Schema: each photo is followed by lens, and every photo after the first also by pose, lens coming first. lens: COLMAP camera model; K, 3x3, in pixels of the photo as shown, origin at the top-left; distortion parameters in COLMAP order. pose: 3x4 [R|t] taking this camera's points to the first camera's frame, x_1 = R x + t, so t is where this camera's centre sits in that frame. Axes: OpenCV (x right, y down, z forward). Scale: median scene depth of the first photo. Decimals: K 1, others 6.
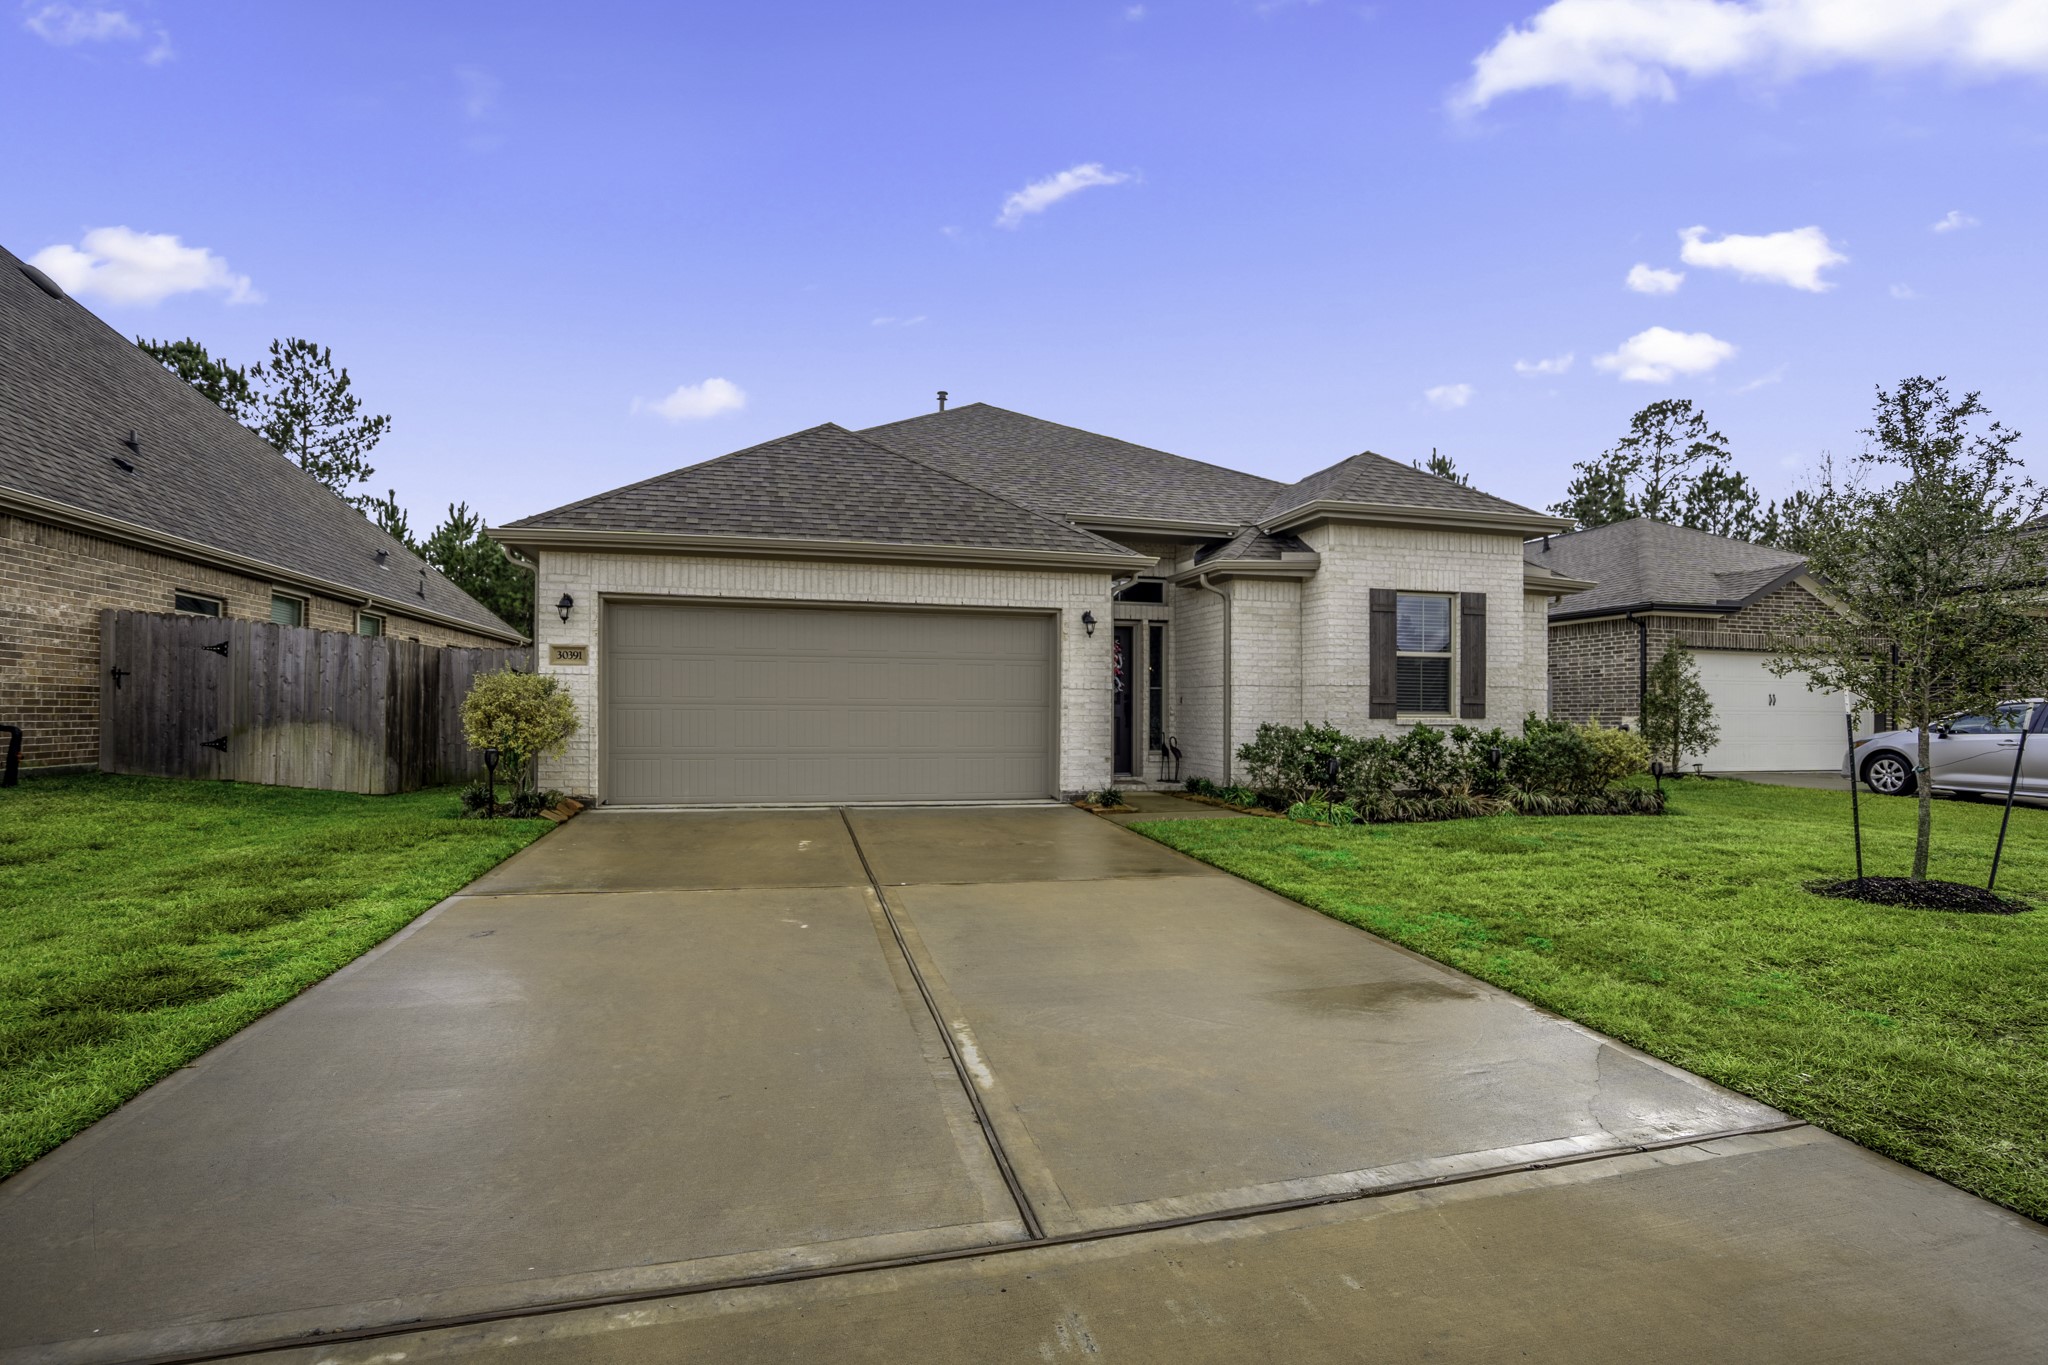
lens RADIAL K [[975.1, 0, 1029.1], [0, 975.1, 698.2], [0, 0, 1]] dist [-0.026765, 0.001623]
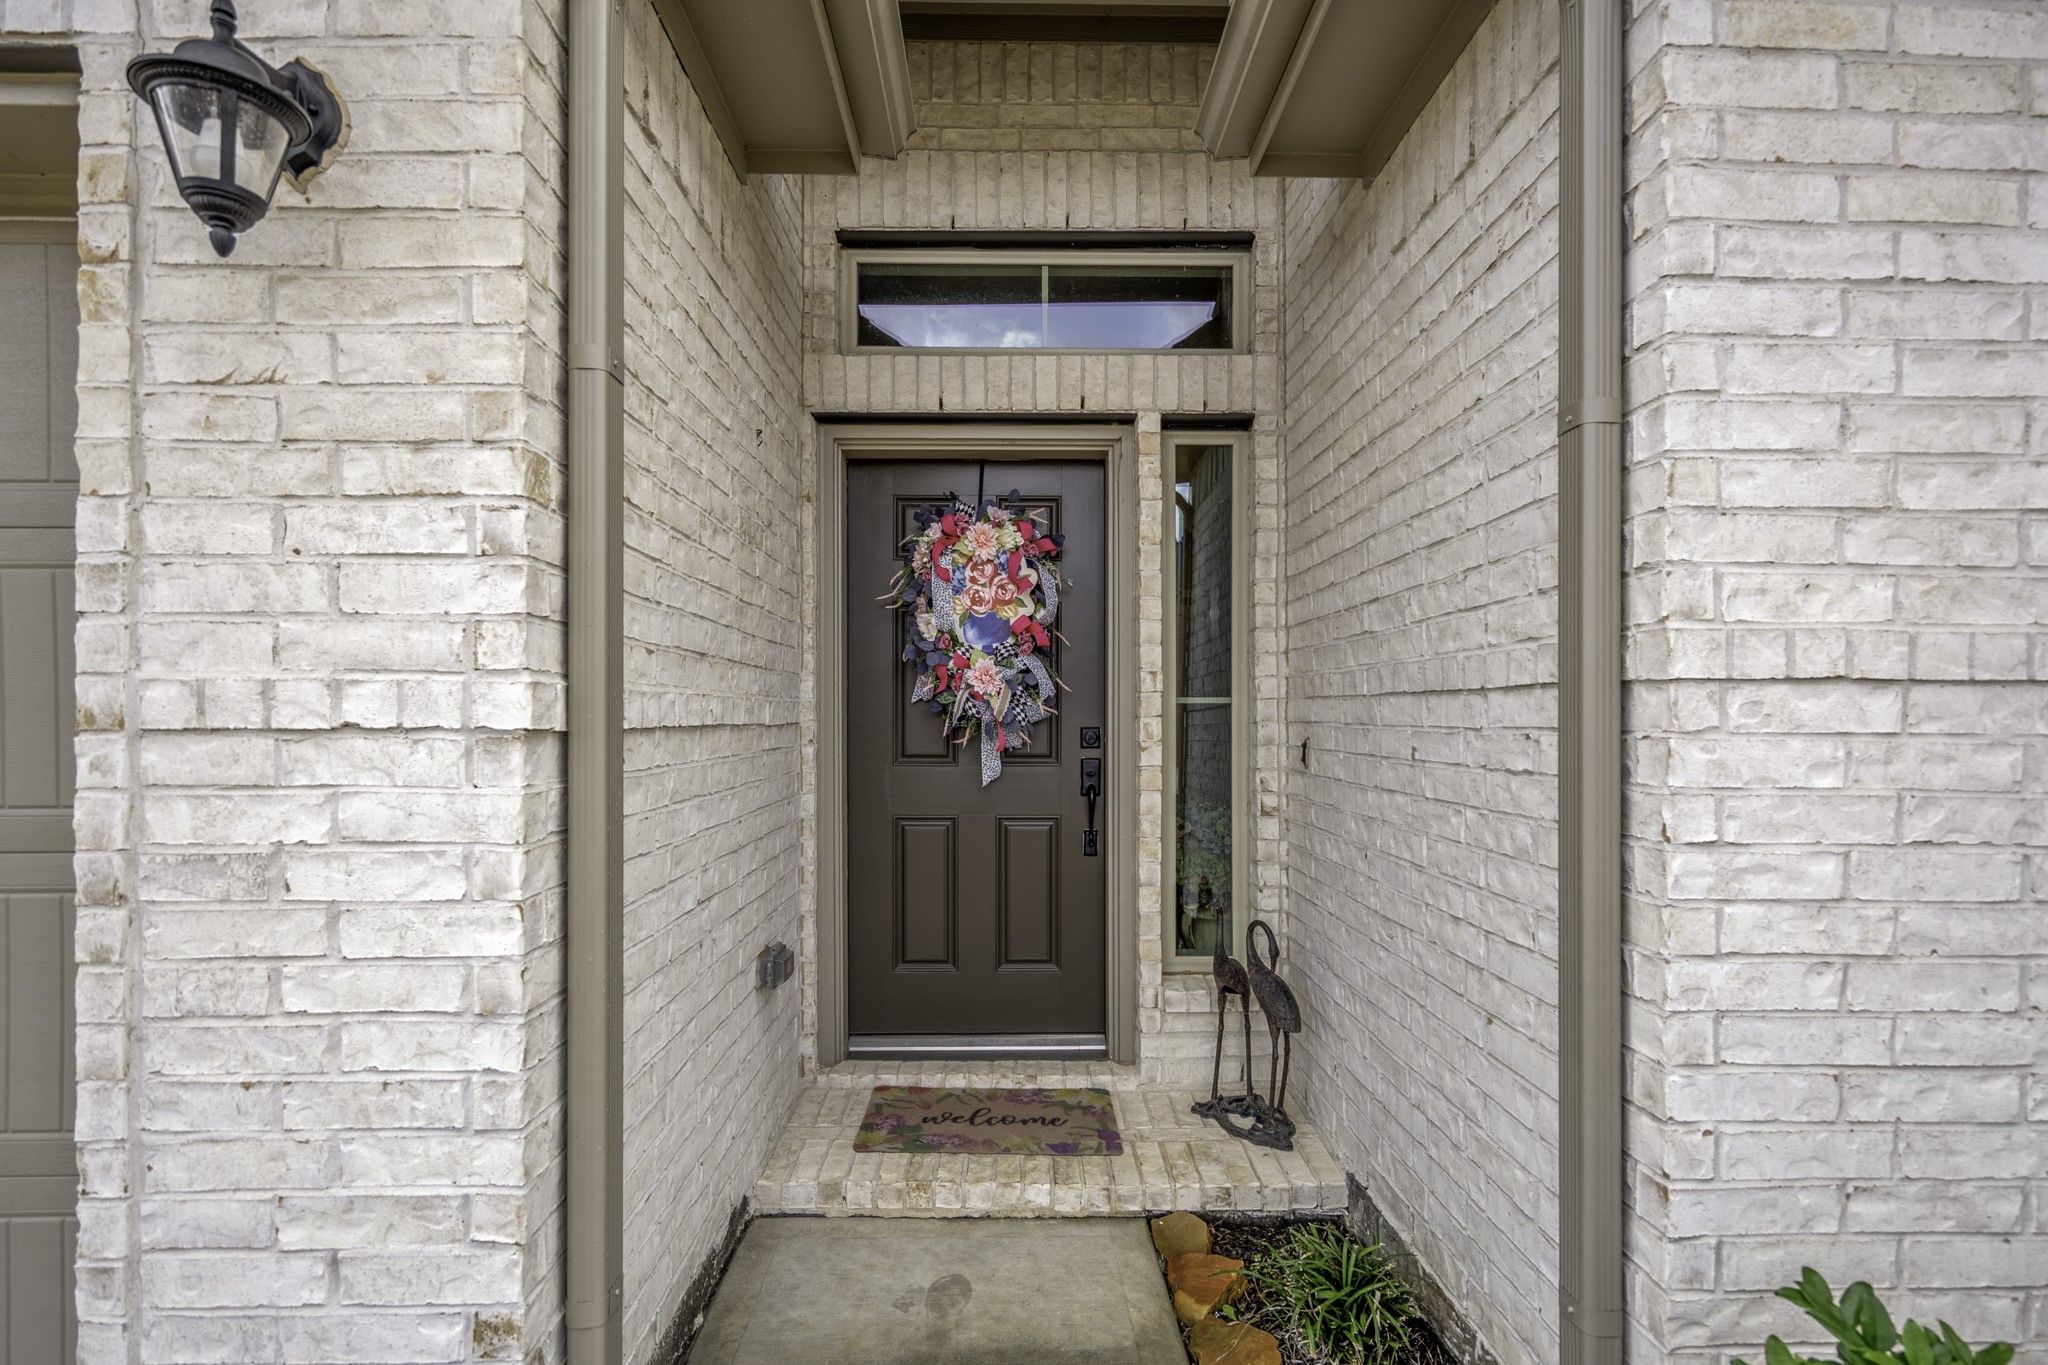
lens RADIAL K [[935.6, 0, 1024.5], [0, 935.6, 717.1], [0, 0, 1]] dist [-0.000209, 0.000194]
pose [[0.972910, -0.007025, -0.231077, 0.168668], [0.011037, 0.999810, 0.016078, -0.012211], [0.230921, -0.018193, 0.972802, 0.912266]]
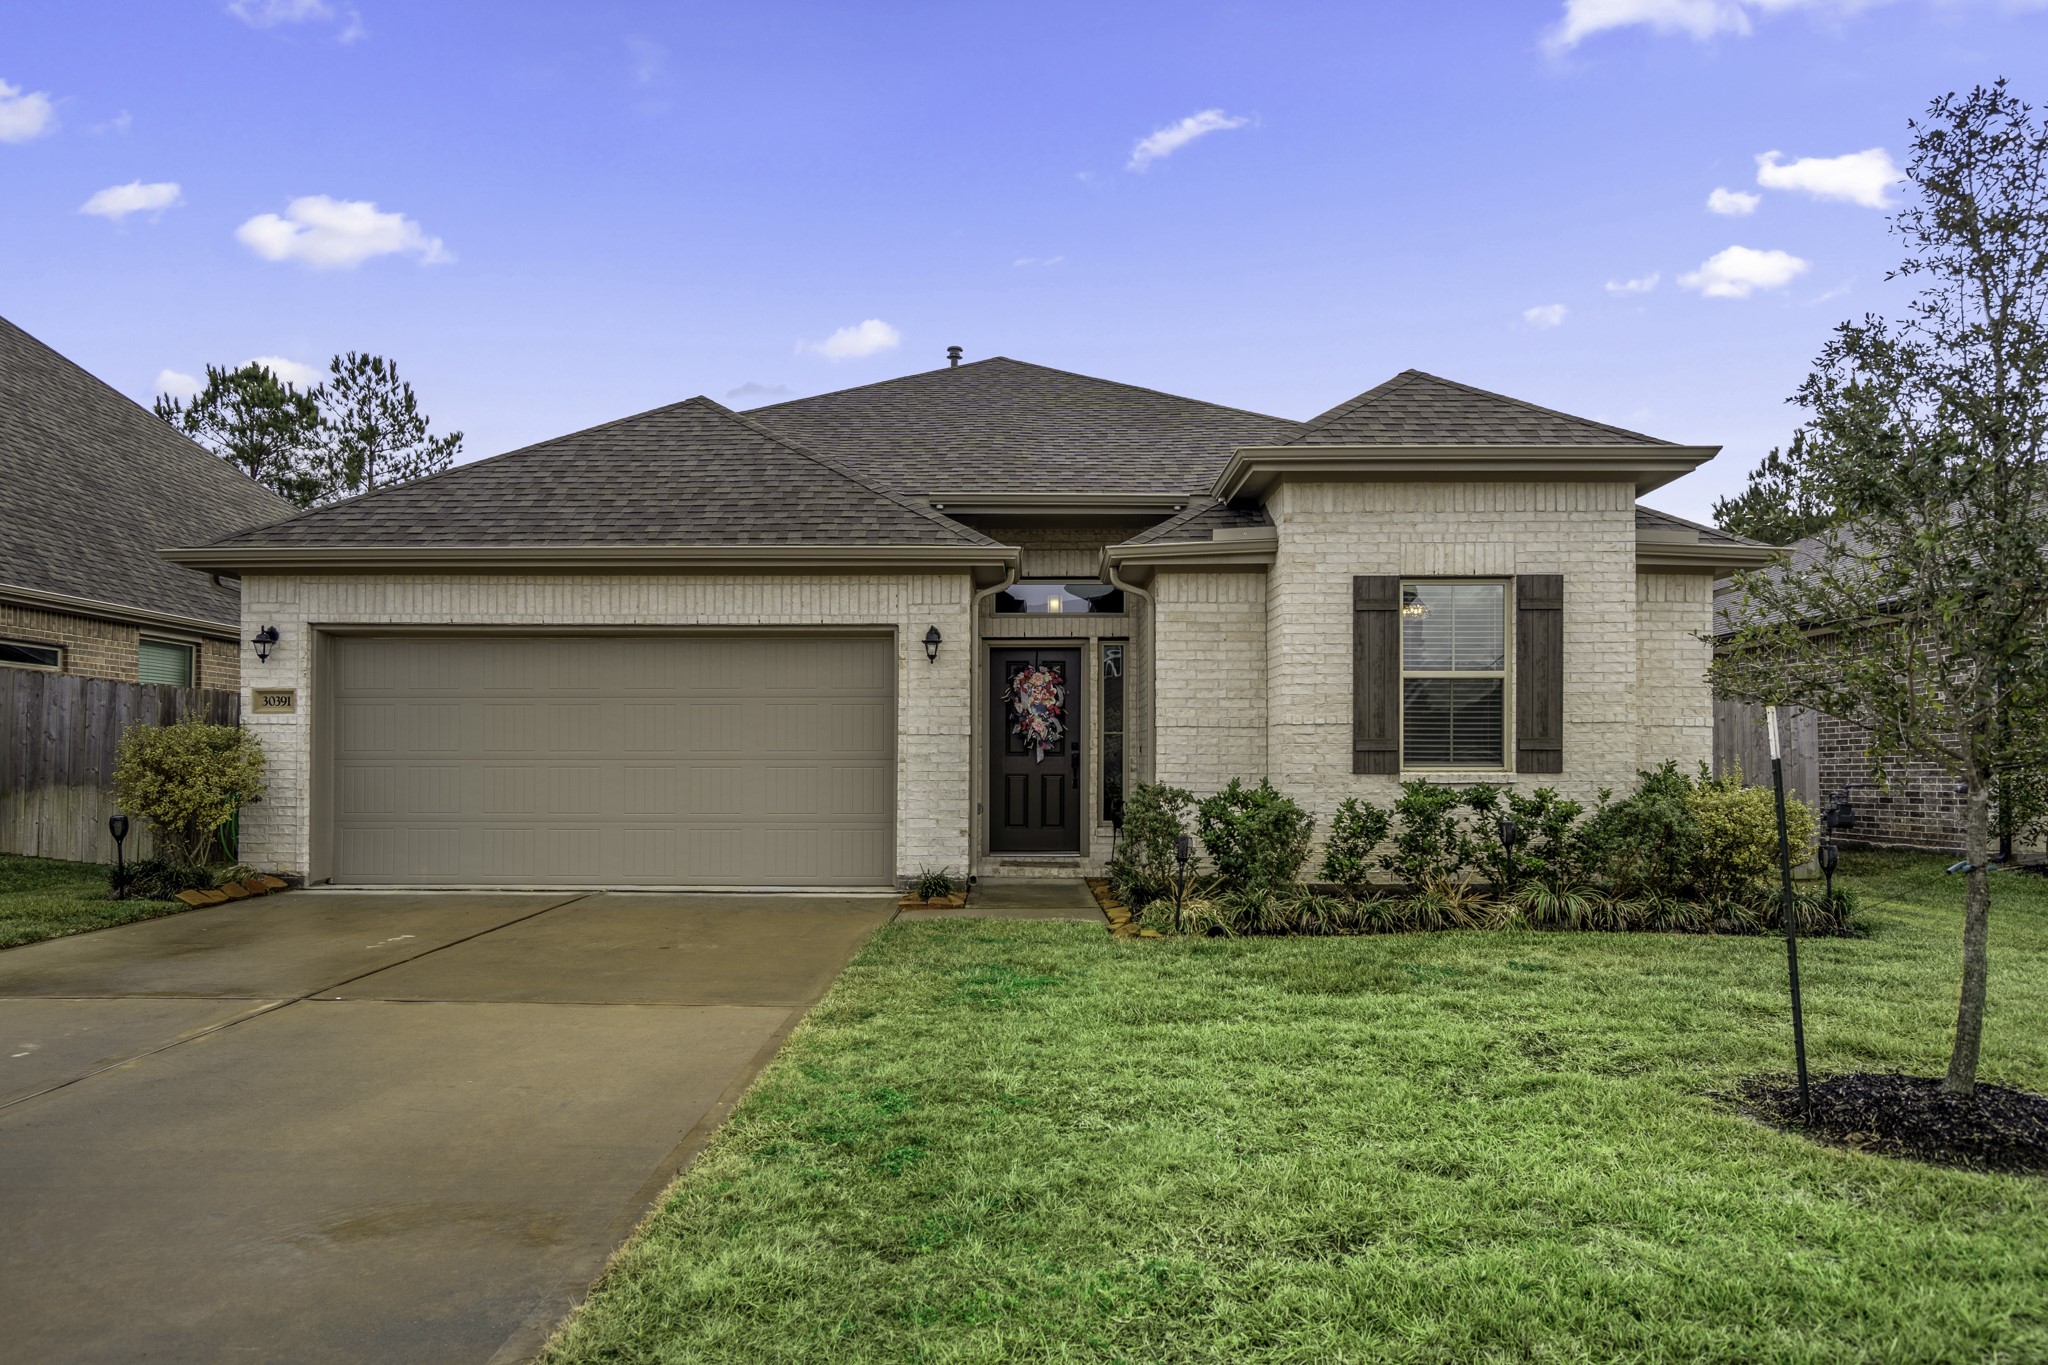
lens RADIAL K [[1237.7, 0, 1019.2], [0, 1237.7, 756.5], [0, 0, 1]] dist [0.017453, -0.000294]
pose [[0.964000, -0.008544, -0.265764, 0.363888], [0.009406, 0.999954, 0.001971, 0.005346], [0.265735, -0.004399, 0.964036, 0.133580]]
